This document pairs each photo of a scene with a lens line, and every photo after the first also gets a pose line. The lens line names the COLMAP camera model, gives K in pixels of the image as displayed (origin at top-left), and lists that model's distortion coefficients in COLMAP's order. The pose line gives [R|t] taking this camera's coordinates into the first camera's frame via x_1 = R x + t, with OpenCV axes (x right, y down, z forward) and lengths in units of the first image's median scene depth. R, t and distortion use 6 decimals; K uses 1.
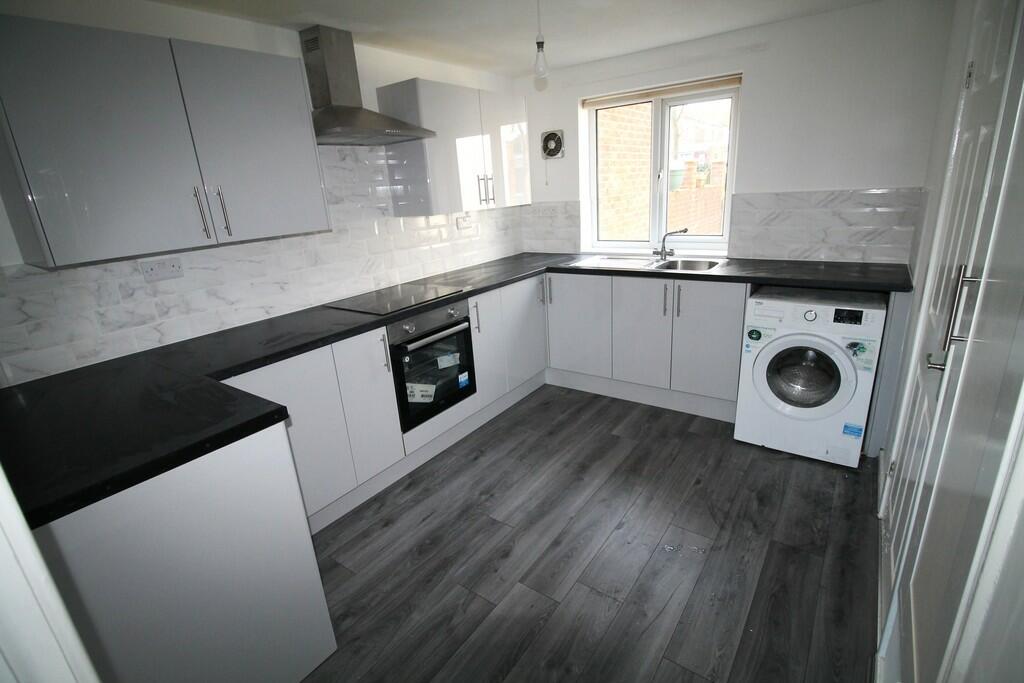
lens RADIAL K [[484.0, 0, 518.8], [0, 484.0, 341.9], [0, 0, 1]] dist [-0.007312, -0.004800]
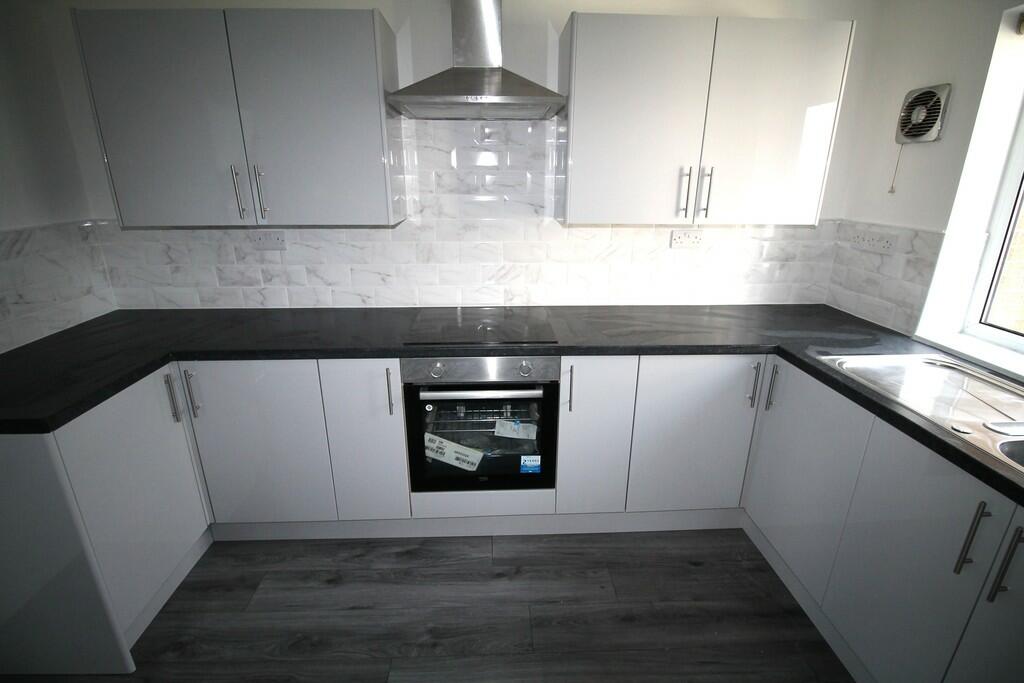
lens RADIAL K [[484.0, 0, 510.6], [0, 484.0, 340.9], [0, 0, 1]] dist [-0.007312, -0.004800]
pose [[0.614177, 0.312812, -0.724524, 0.340114], [-0.286195, 0.943874, 0.164909, -0.209668], [0.735444, 0.106072, 0.669231, 0.542924]]
